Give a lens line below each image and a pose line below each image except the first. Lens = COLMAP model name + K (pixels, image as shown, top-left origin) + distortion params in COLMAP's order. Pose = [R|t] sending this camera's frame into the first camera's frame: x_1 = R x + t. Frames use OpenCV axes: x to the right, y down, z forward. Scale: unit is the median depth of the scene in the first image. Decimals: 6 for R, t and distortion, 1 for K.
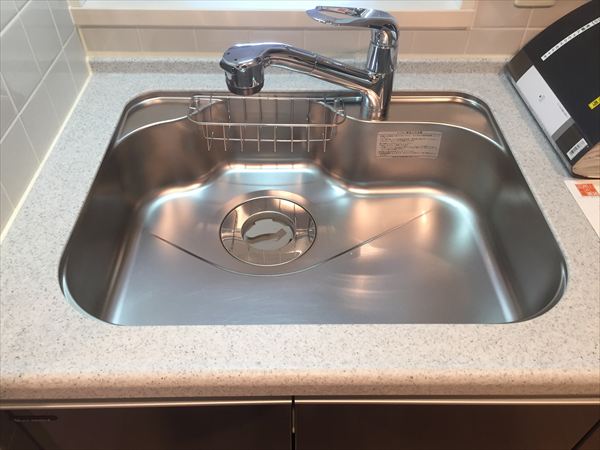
lens RADIAL K [[515.4, 0, 300.0], [0, 515.4, 225.0], [0, 0, 1]] dist [-0.001859, 0.000455]
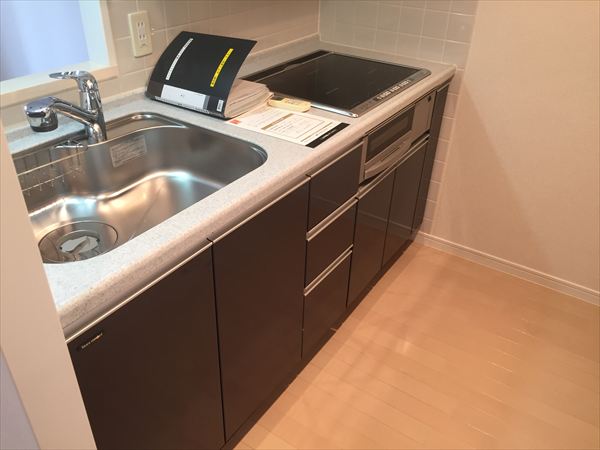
lens RADIAL K [[506.0, 0, 300.0], [0, 506.0, 225.0], [0, 0, 1]] dist [0.034386, -0.003566]
pose [[0.564593, -0.433261, 0.702509, -0.689390], [0.559200, 0.826821, 0.060510, 0.229848], [-0.607066, 0.358680, 0.709098, -0.312709]]
